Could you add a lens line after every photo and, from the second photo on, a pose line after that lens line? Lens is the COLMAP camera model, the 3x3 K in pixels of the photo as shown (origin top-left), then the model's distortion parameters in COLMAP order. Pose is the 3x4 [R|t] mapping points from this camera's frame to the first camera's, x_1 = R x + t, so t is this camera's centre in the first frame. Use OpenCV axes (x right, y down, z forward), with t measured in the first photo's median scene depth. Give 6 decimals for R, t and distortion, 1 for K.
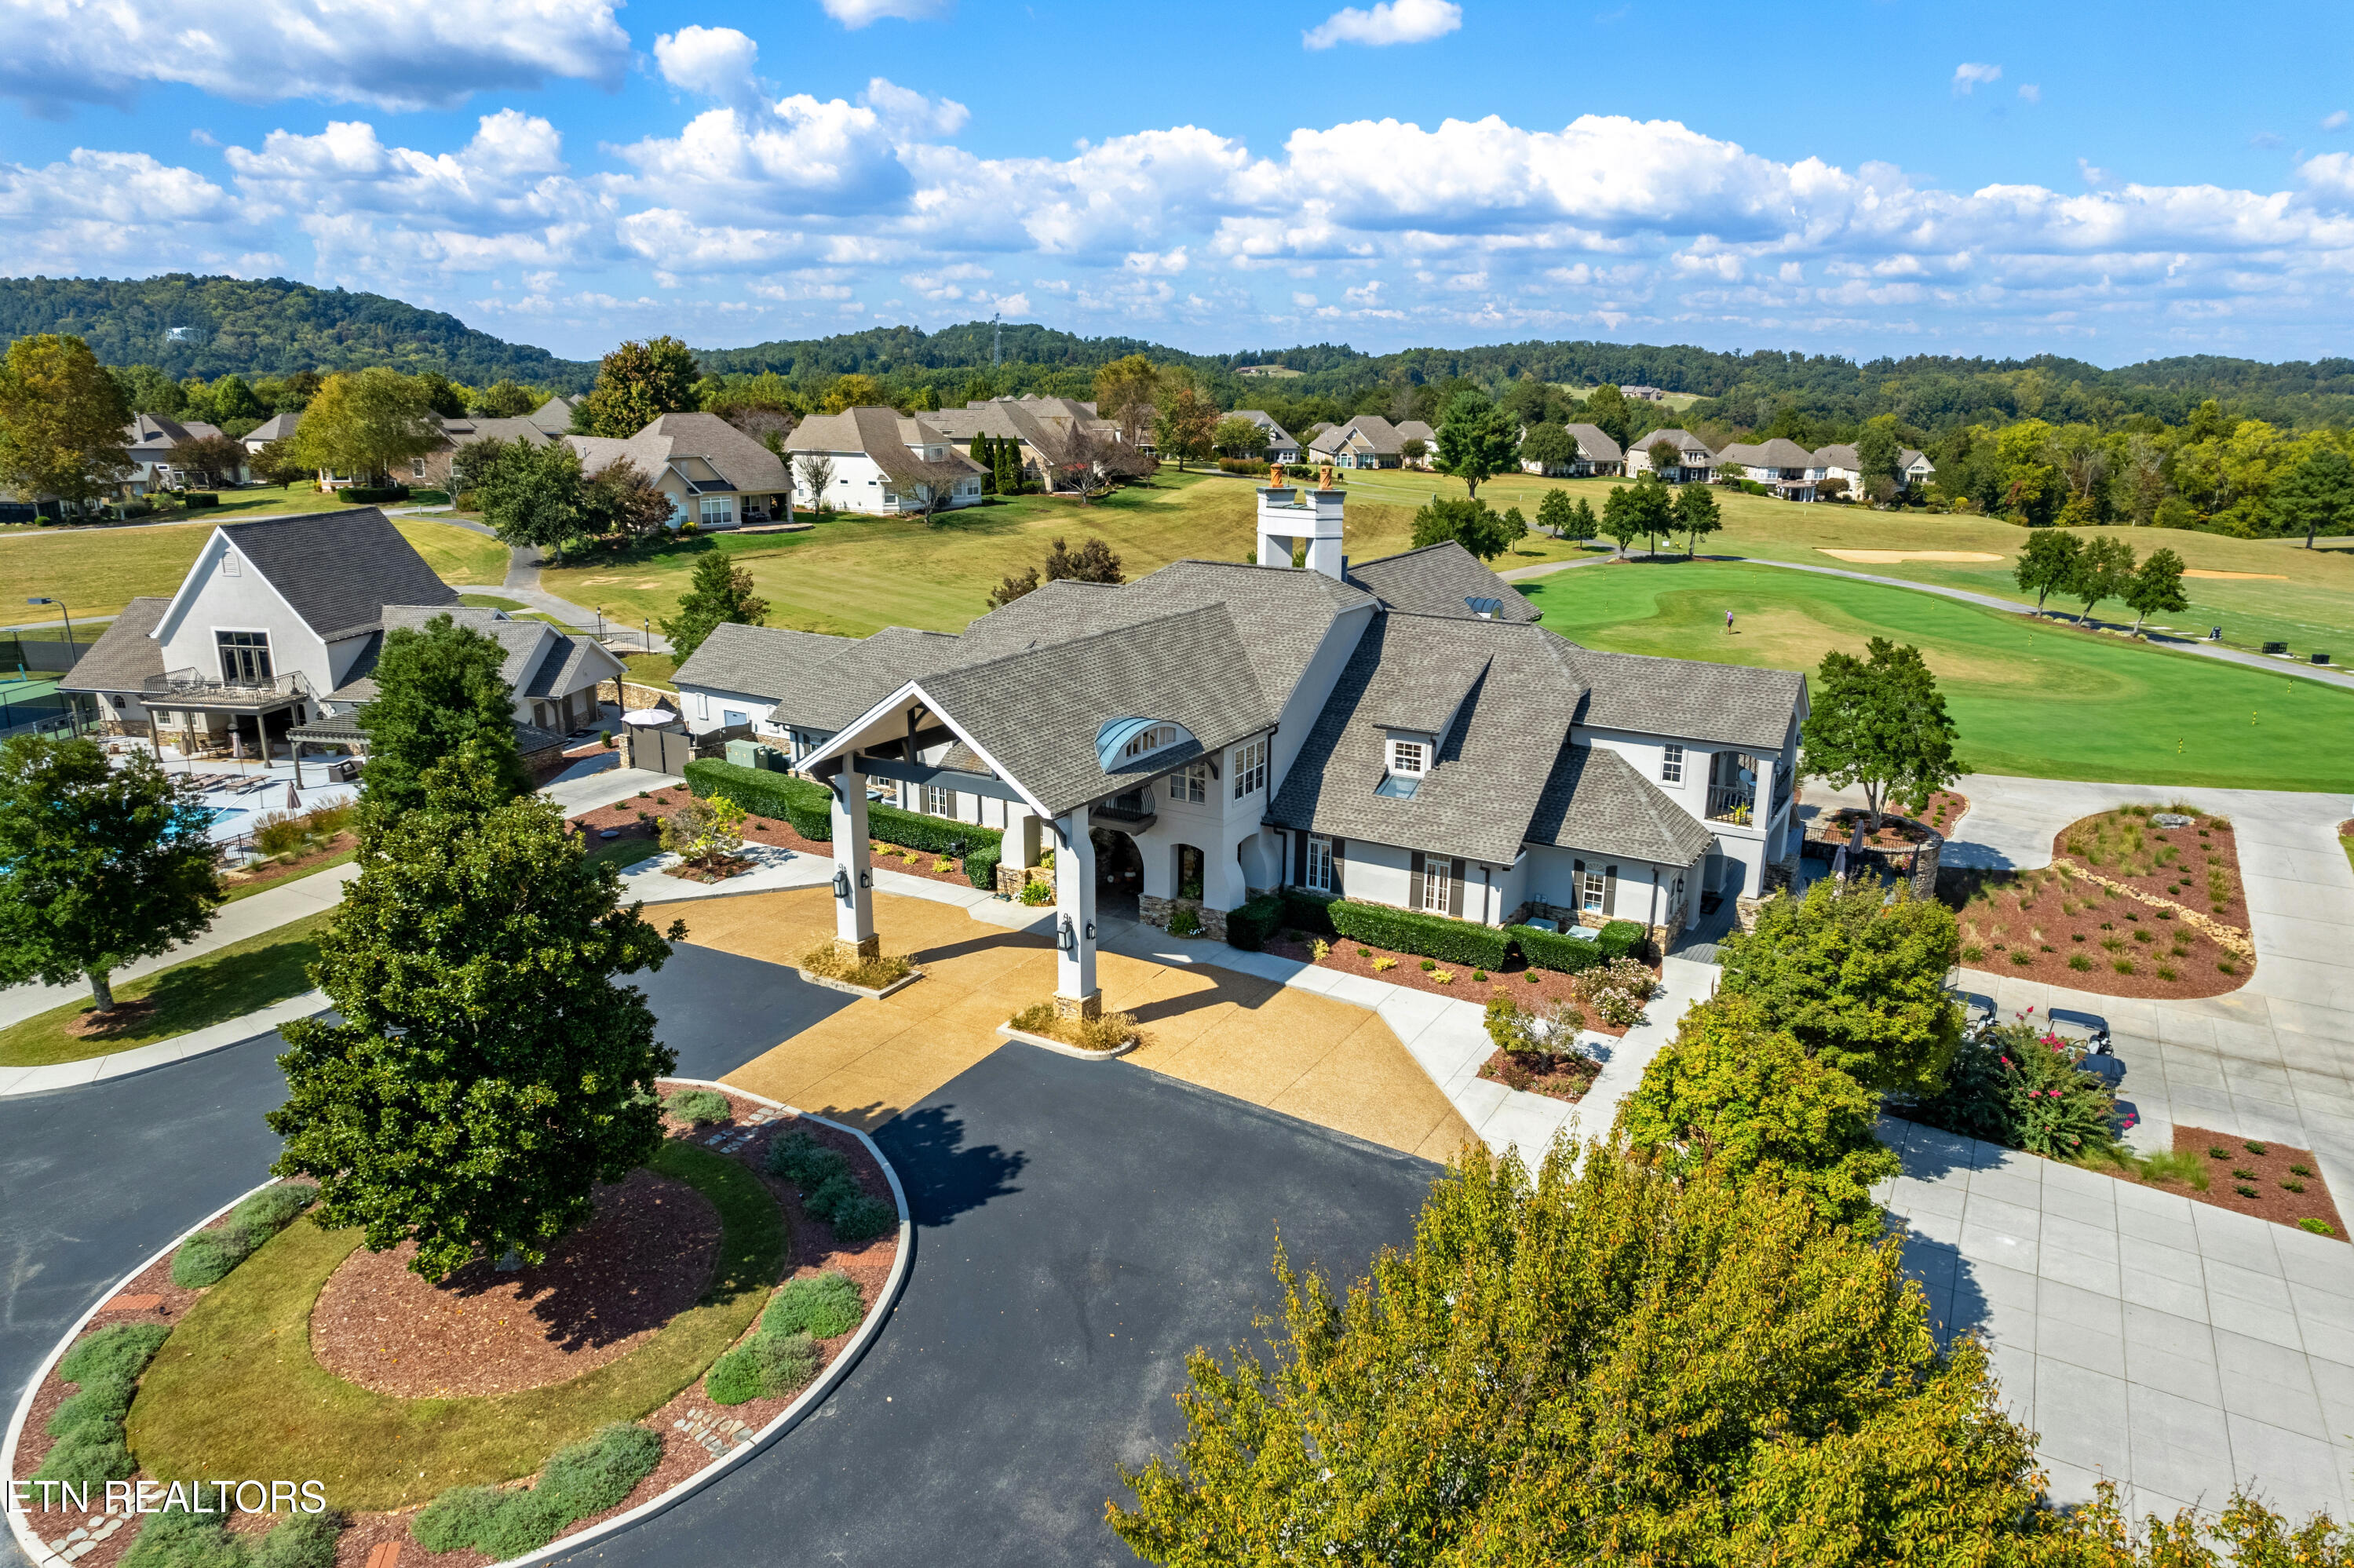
lens RADIAL K [[1466.0, 0, 1190.3], [0, 1466.0, 797.5], [0, 0, 1]] dist [-0.011013, 0.006430]
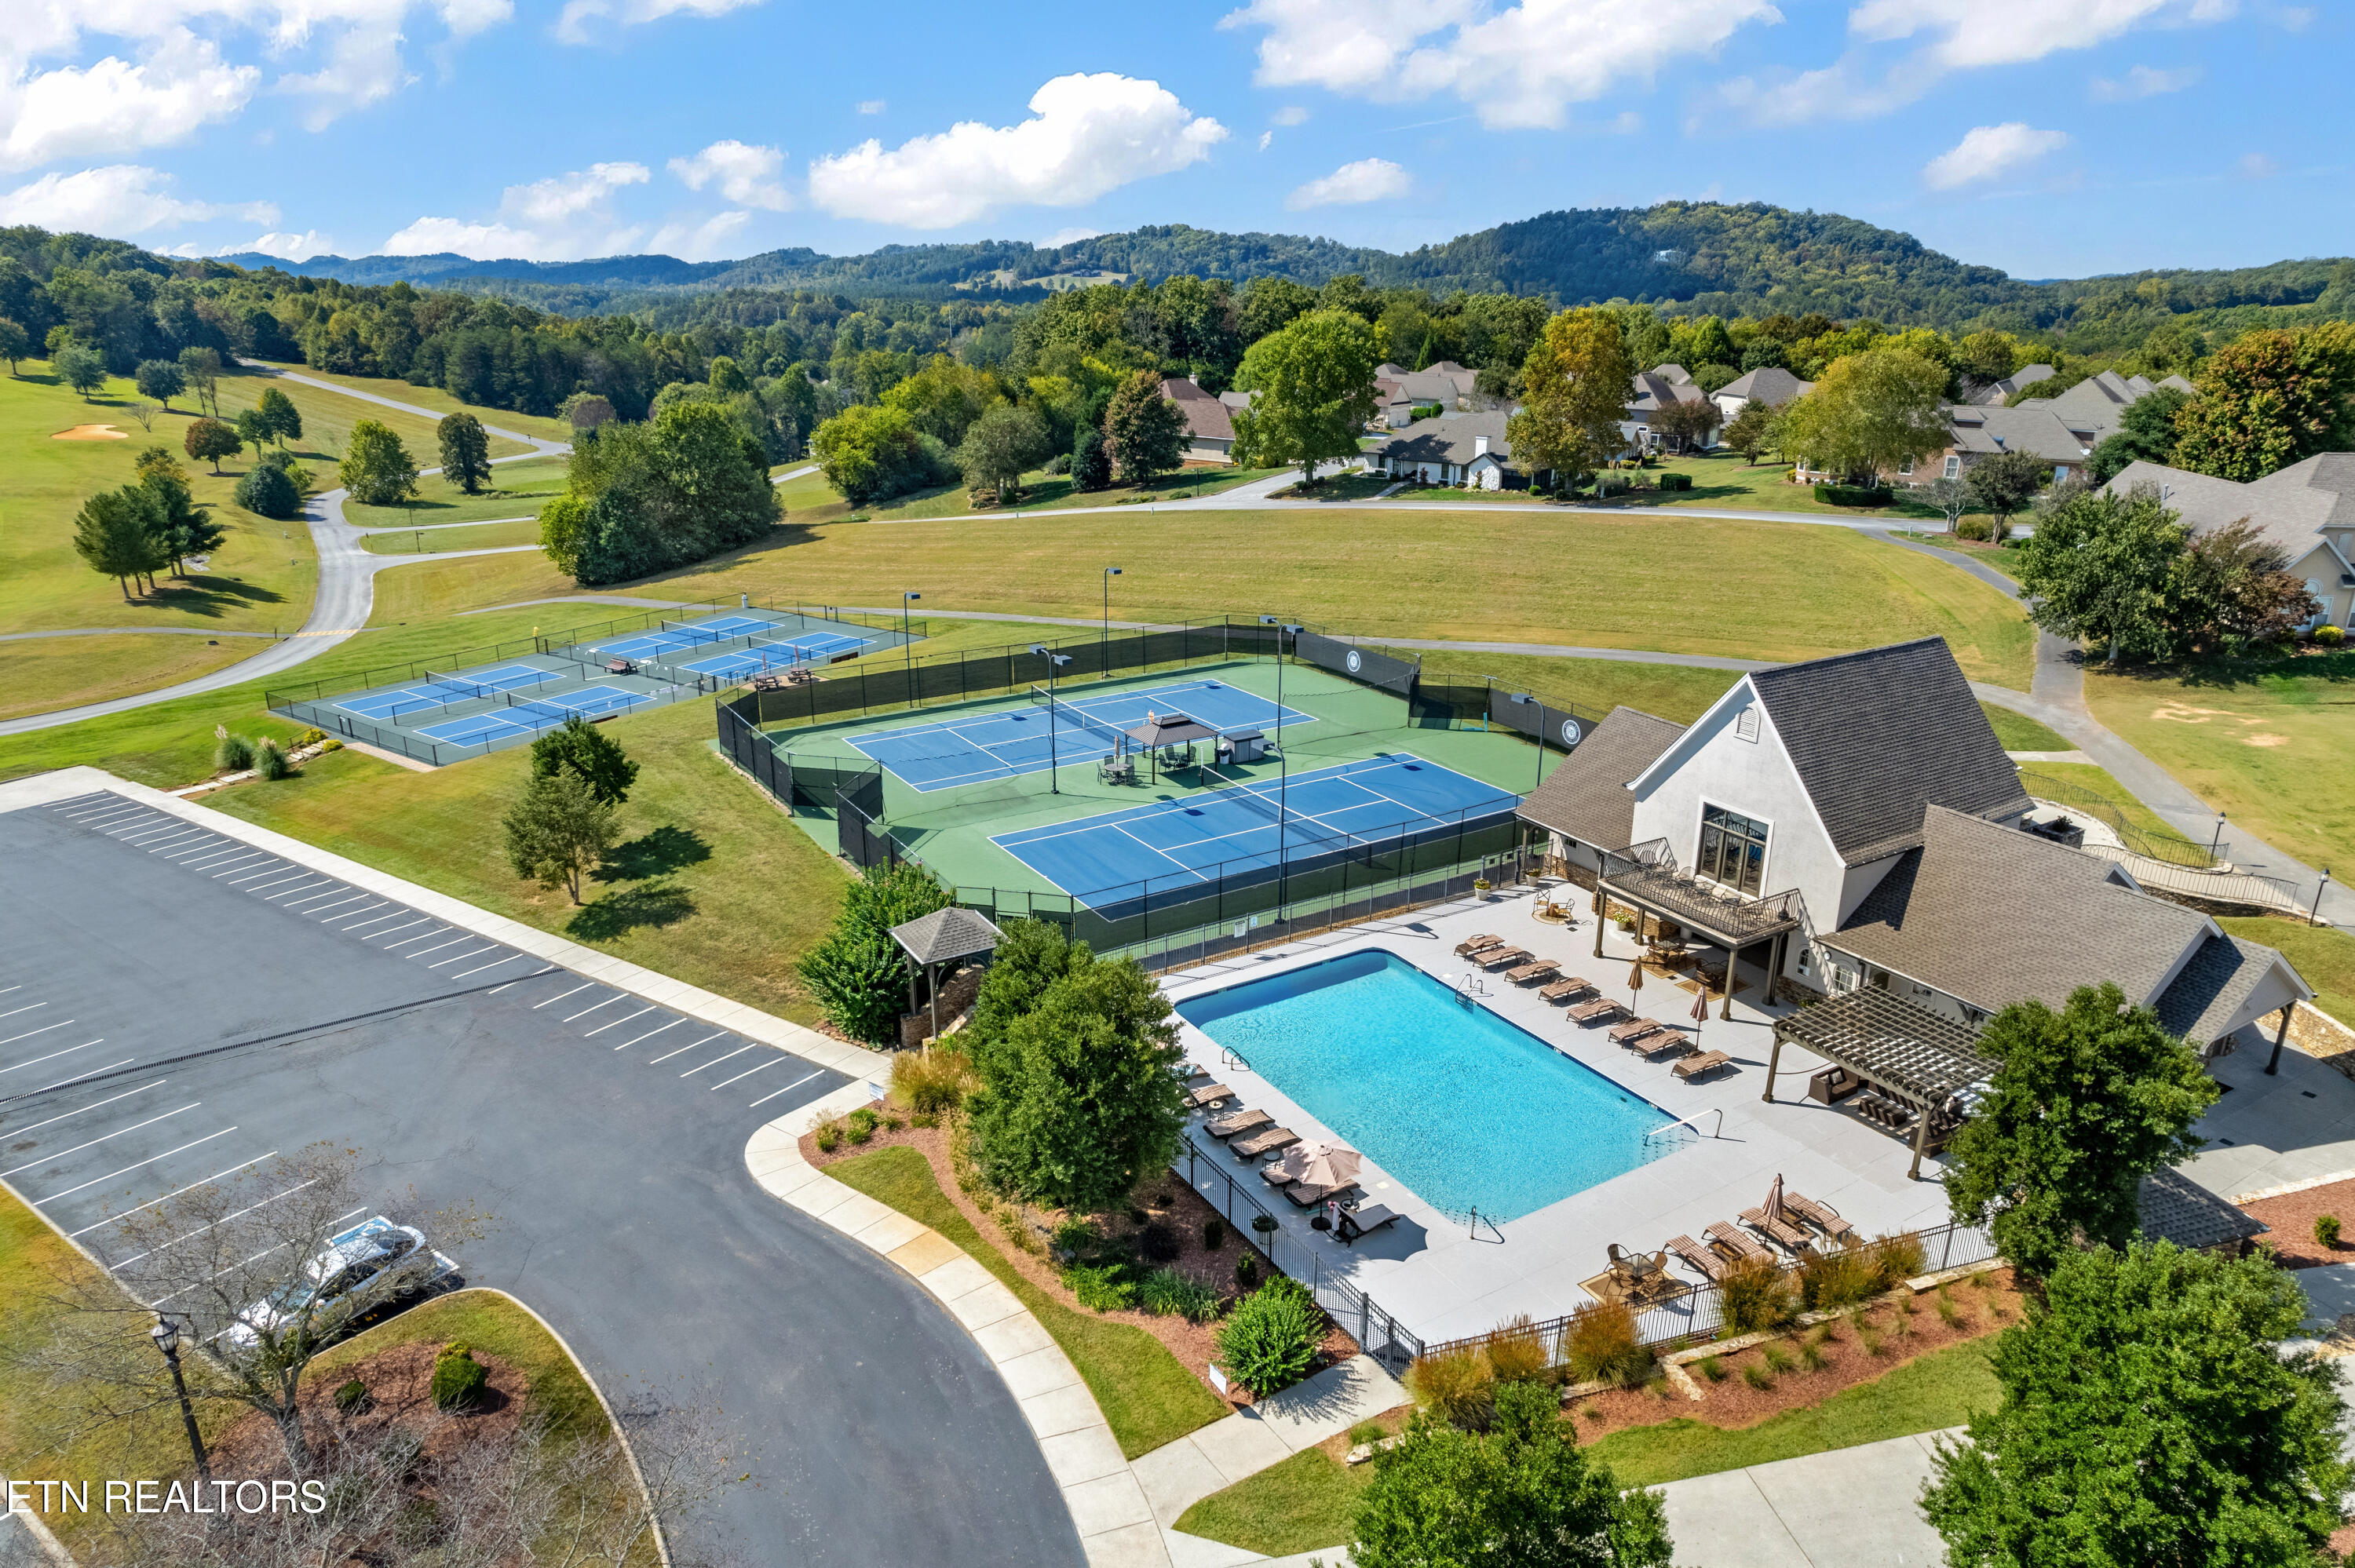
lens RADIAL K [[1466.6, 0, 1188.1], [0, 1466.6, 762.6], [0, 0, 1]] dist [-0.011013, 0.006430]
pose [[0.635931, 0.238367, -0.734012, -0.130548], [-0.216961, 0.967966, 0.126373, -0.076175], [0.740621, 0.078888, 0.667276, 0.137191]]
